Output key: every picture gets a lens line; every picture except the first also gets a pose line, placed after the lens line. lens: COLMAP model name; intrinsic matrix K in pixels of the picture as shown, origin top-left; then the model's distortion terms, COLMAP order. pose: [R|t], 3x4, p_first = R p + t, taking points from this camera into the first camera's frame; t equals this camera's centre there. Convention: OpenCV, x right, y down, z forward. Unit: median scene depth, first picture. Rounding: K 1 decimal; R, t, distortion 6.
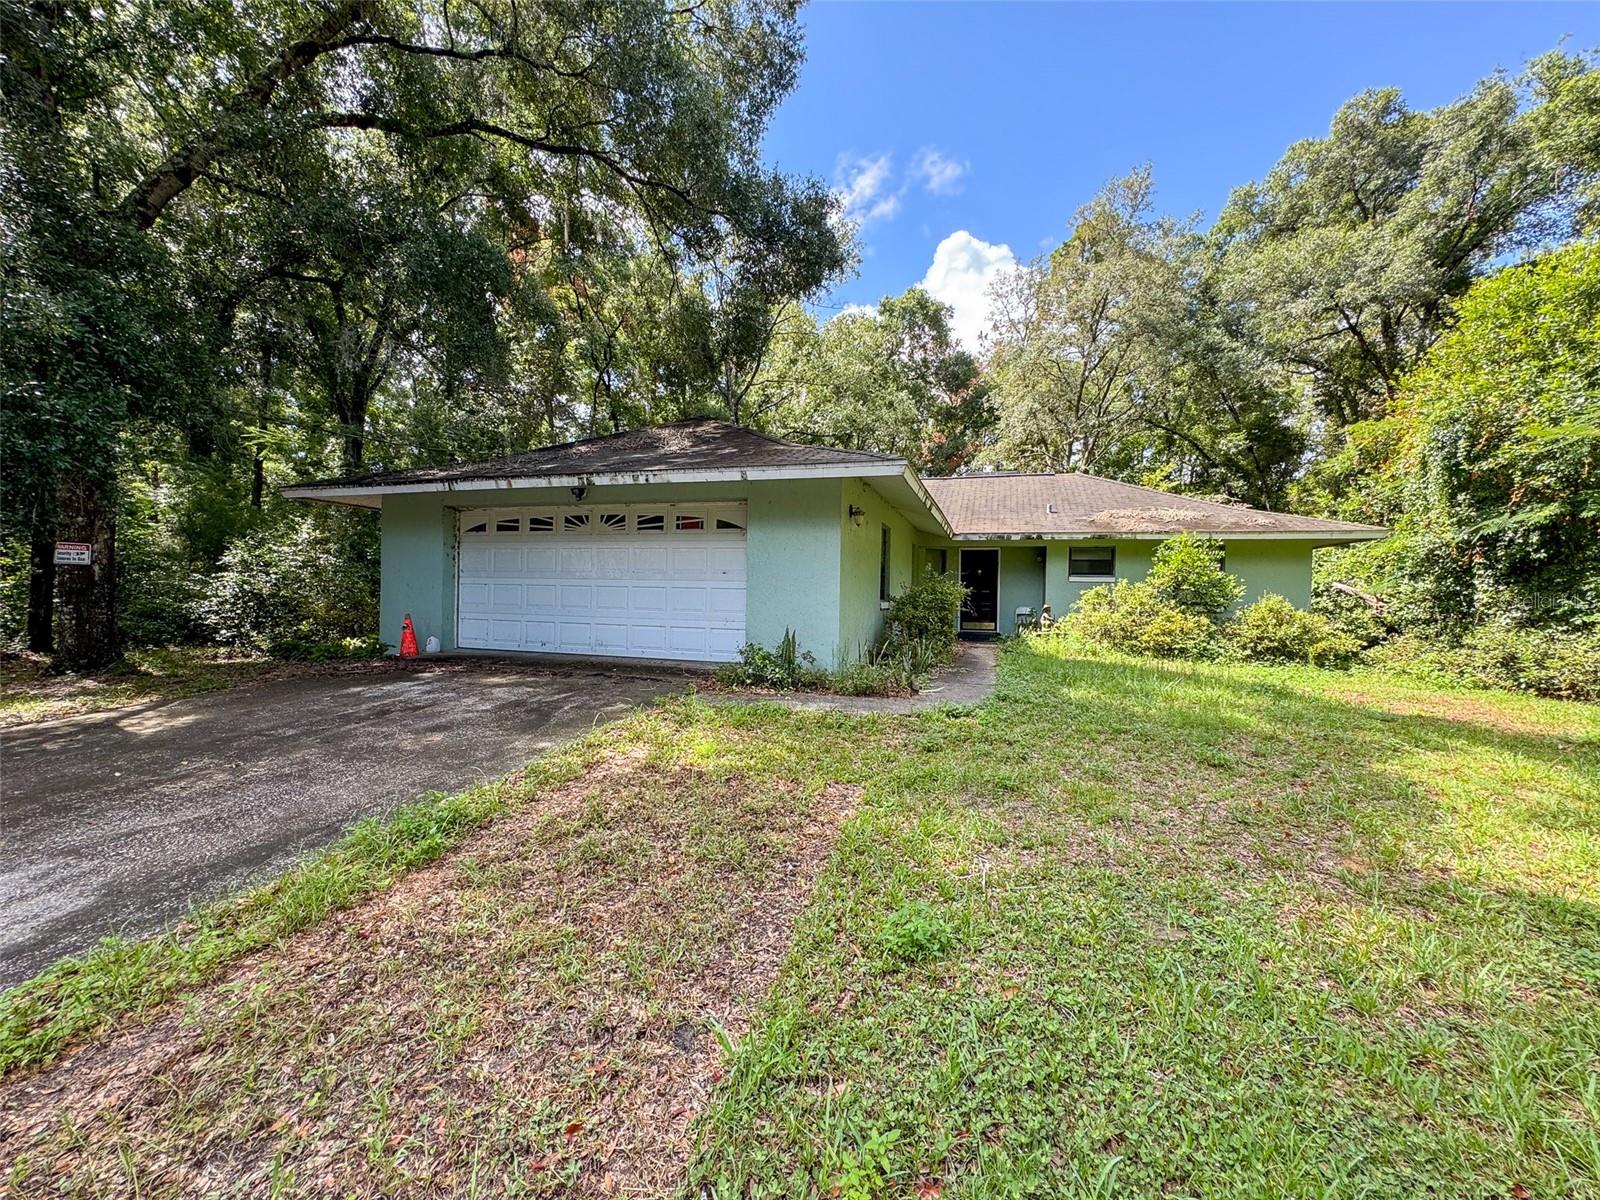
lens RADIAL K [[638.6, 0, 805.8], [0, 638.6, 600.5], [0, 0, 1]] dist [-0.005396, 0.001097]
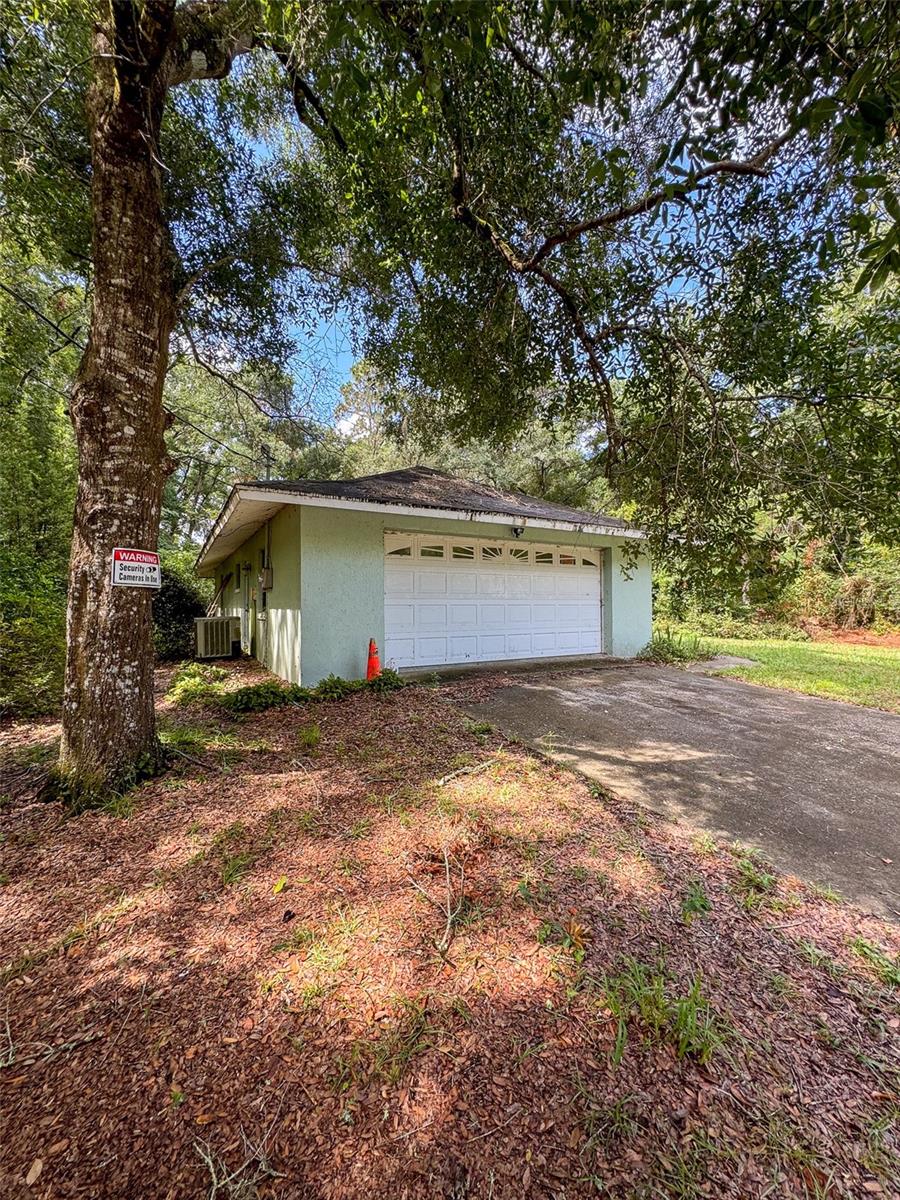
lens RADIAL K [[478.9, 0, 448.7], [0, 478.9, 603.2], [0, 0, 1]] dist [-0.005396, 0.001097]
pose [[0.678061, -0.019710, 0.734742, -0.855494], [0.021746, 0.999741, 0.006750, -0.027010], [-0.734684, 0.011401, 0.678314, 0.341578]]
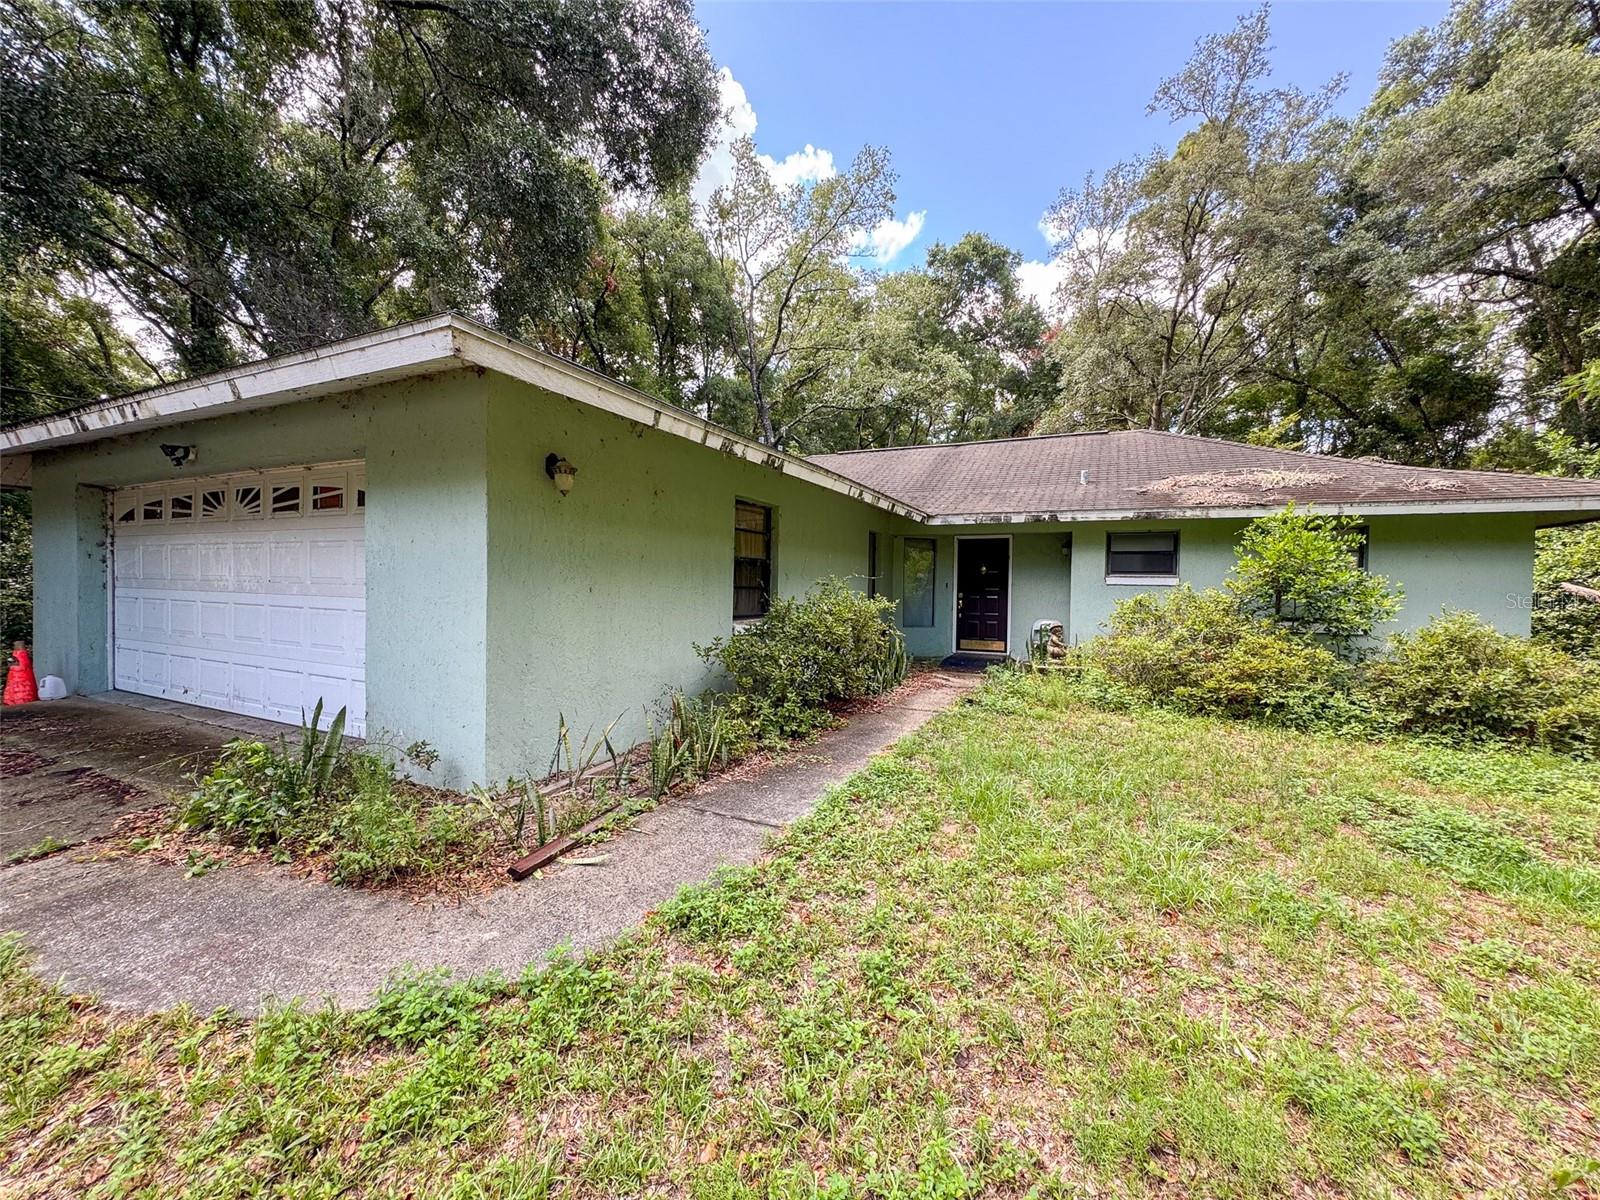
lens RADIAL K [[638.6, 0, 807.7], [0, 638.6, 601.7], [0, 0, 1]] dist [-0.005396, 0.001097]
pose [[0.988556, 0.001861, -0.150842, 0.250860], [0.000132, 0.999913, 0.013200, -0.024881], [0.150853, -0.013069, 0.988470, 0.360447]]
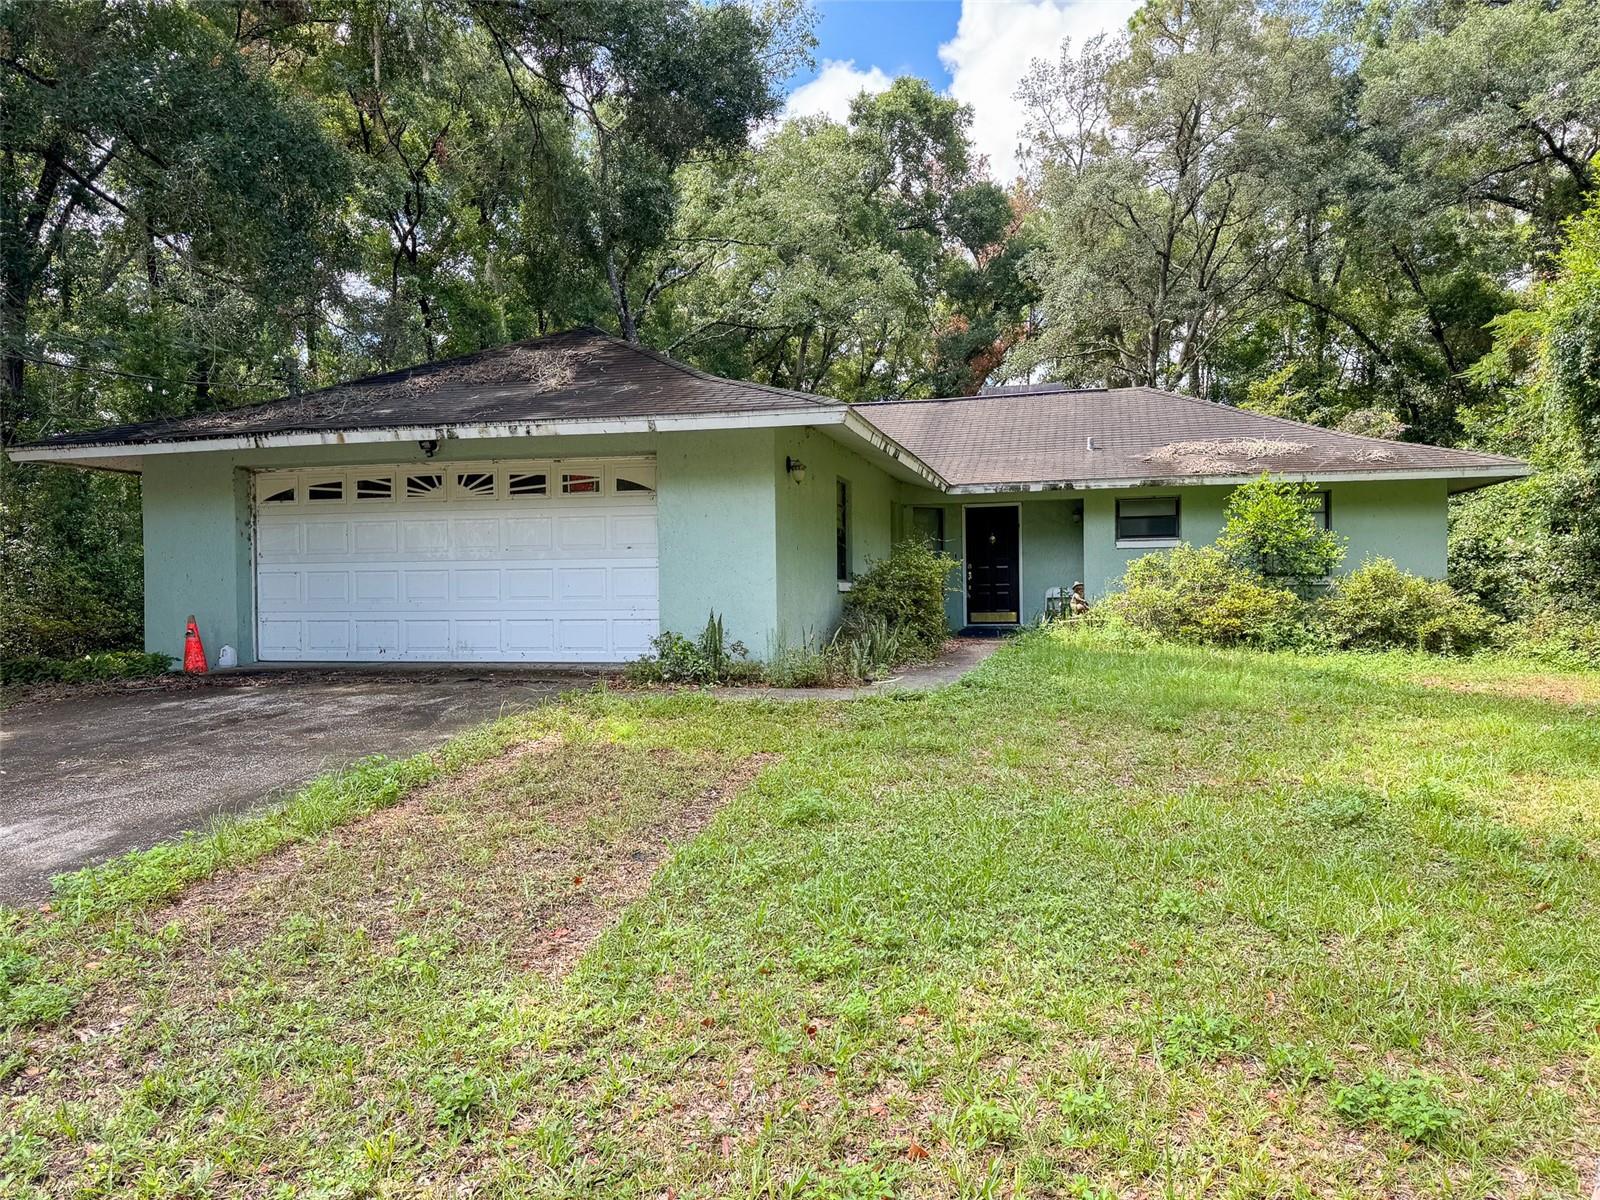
lens RADIAL K [[1134.4, 0, 805.6], [0, 1134.4, 597.3], [0, 0, 1]] dist [0.064994, -0.053645]
pose [[0.998364, -0.030539, 0.048340, 0.013239], [0.030652, 0.999529, -0.001602, 0.018881], [-0.048269, 0.003081, 0.998830, -0.278116]]
